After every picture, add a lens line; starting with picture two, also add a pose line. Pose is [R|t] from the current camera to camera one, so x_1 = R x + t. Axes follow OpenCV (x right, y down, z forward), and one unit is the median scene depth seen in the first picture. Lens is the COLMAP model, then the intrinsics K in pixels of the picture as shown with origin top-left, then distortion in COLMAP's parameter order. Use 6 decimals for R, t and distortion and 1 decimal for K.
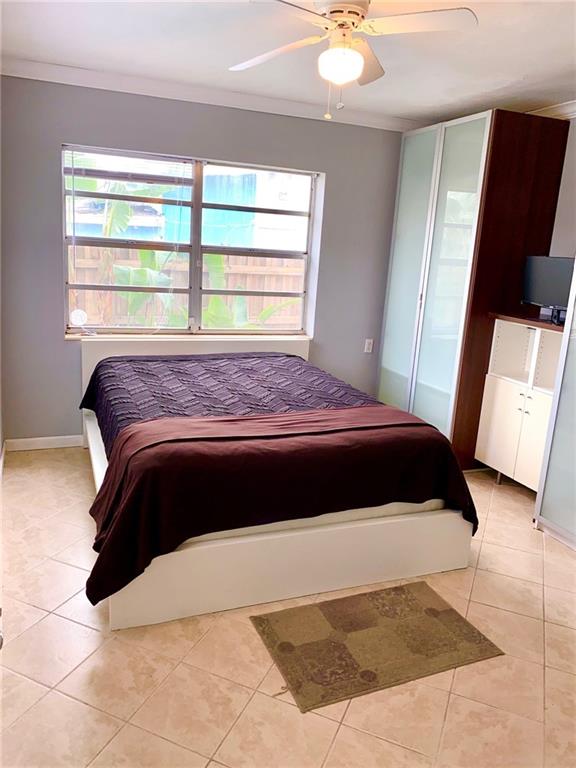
lens RADIAL K [[581.8, 0, 288.0], [0, 581.8, 384.0], [0, 0, 1]] dist [0.036655, -0.000699]
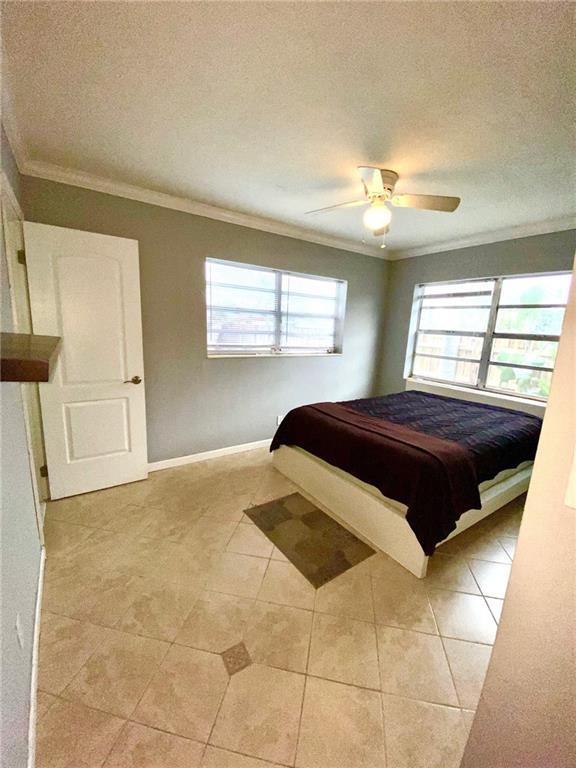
lens RADIAL K [[307.3, 0, 292.6], [0, 307.3, 385.2], [0, 0, 1]] dist [0.053019, -0.038973]
pose [[0.232868, 0.140059, -0.962370, 0.837449], [-0.259515, 0.962640, 0.077302, -0.052518], [0.937243, 0.231748, 0.260516, 0.521102]]
